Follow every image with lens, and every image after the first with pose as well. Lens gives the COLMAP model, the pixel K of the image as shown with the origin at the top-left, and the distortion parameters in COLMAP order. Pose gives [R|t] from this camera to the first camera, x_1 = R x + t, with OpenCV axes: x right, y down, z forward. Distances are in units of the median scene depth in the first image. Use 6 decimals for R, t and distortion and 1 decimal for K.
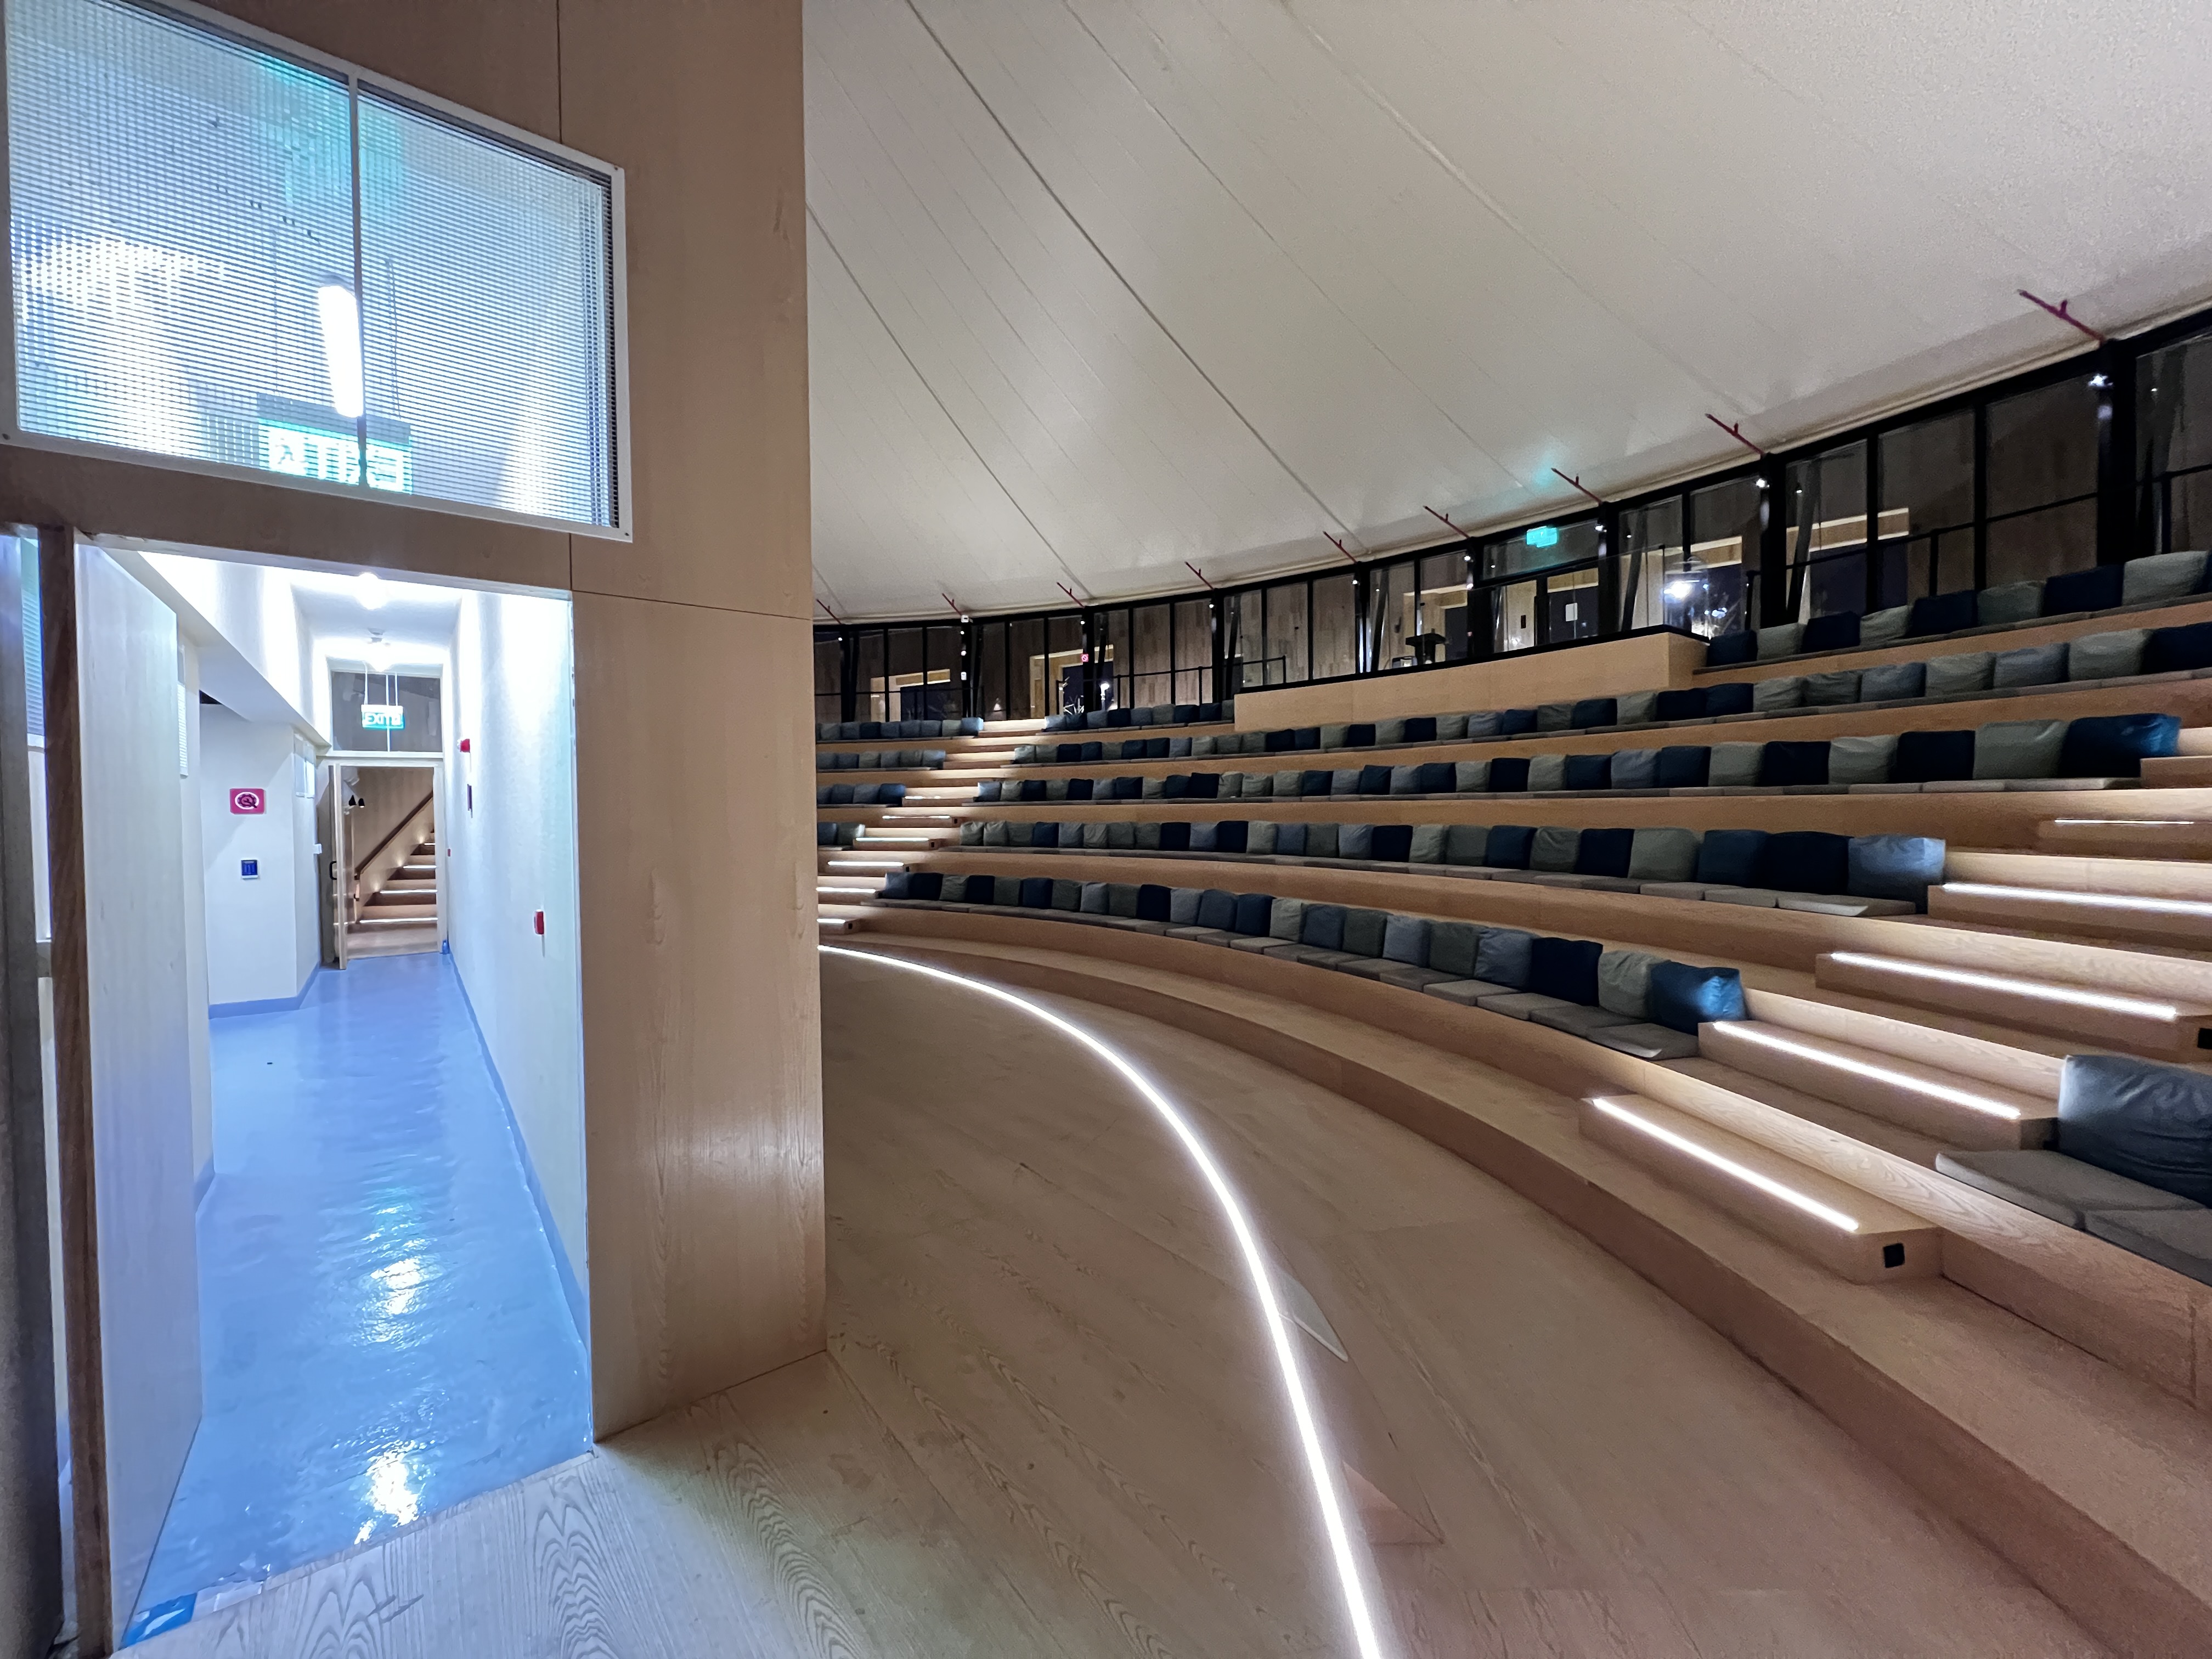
lens RADIAL K [[894.3, 0, 1101.9], [0, 894.3, 821.7], [0, 0, 1]] dist [-0.003501, 0.001779]
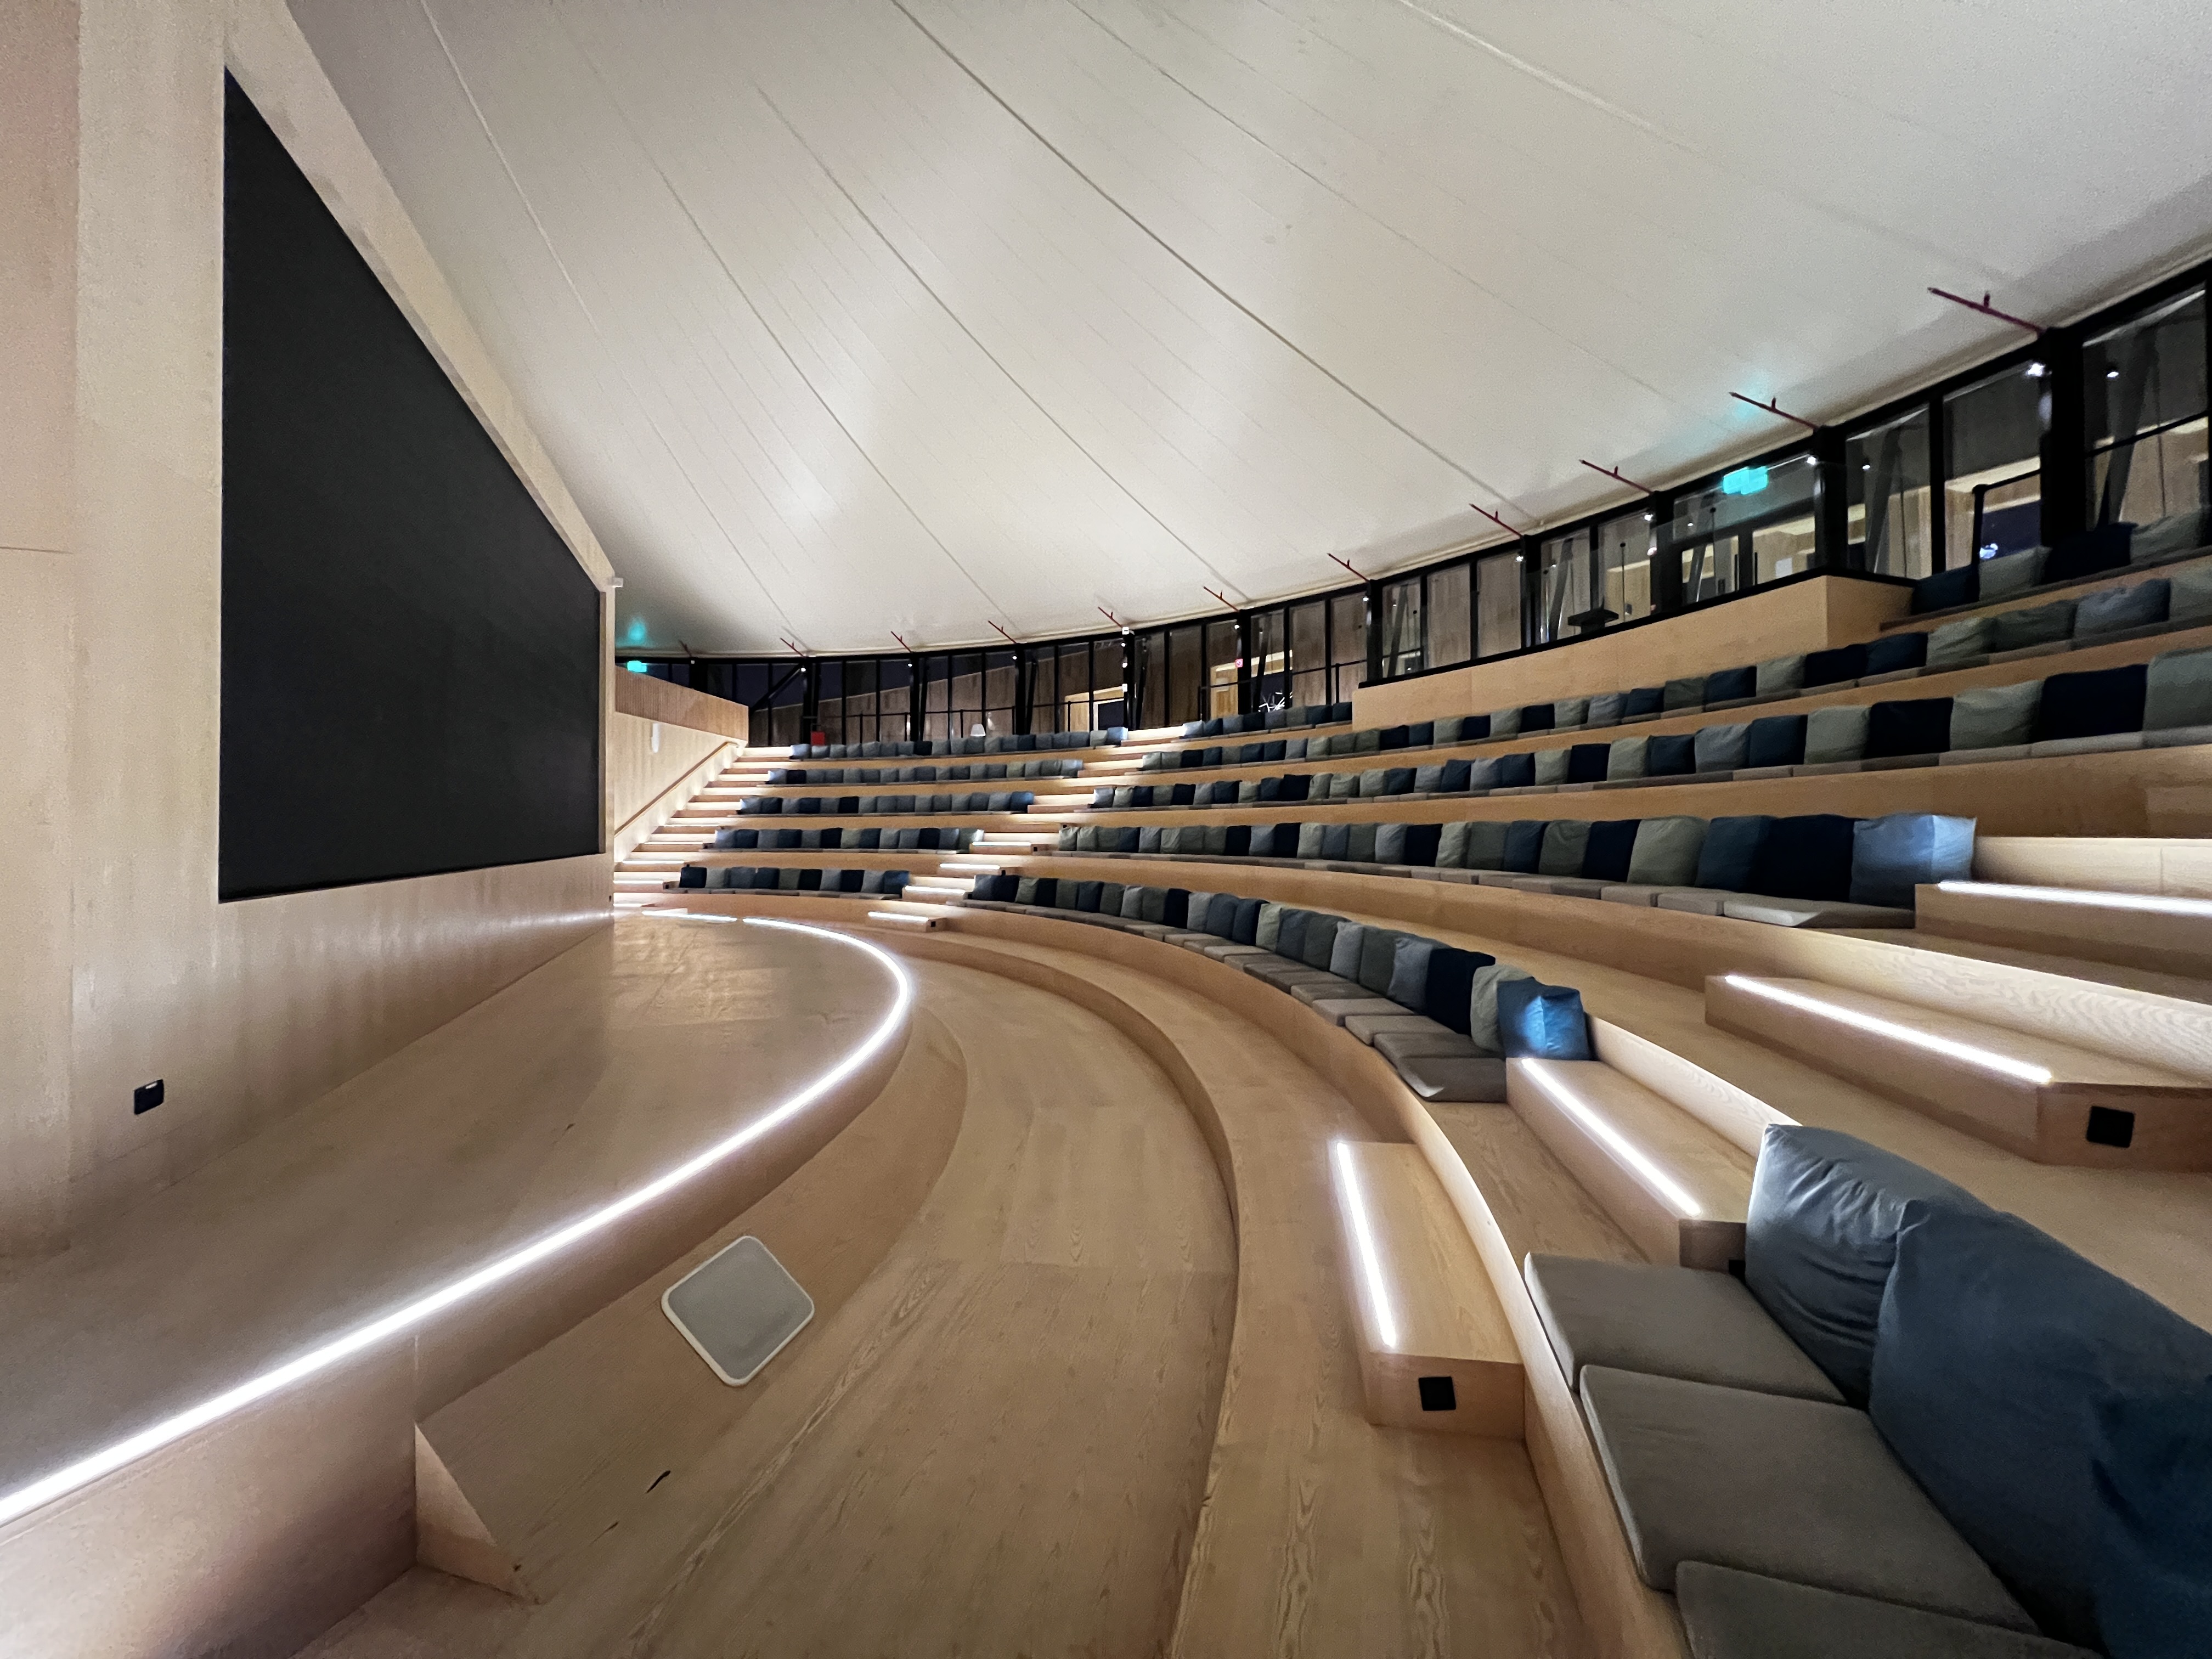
lens RADIAL K [[894.3, 0, 1099.2], [0, 894.3, 815.0], [0, 0, 1]] dist [-0.003501, 0.001779]
pose [[0.951084, 0.003149, -0.308918, 0.221353], [-0.013301, 0.999438, -0.030762, 0.019616], [0.308647, 0.033366, 0.950591, 0.070227]]
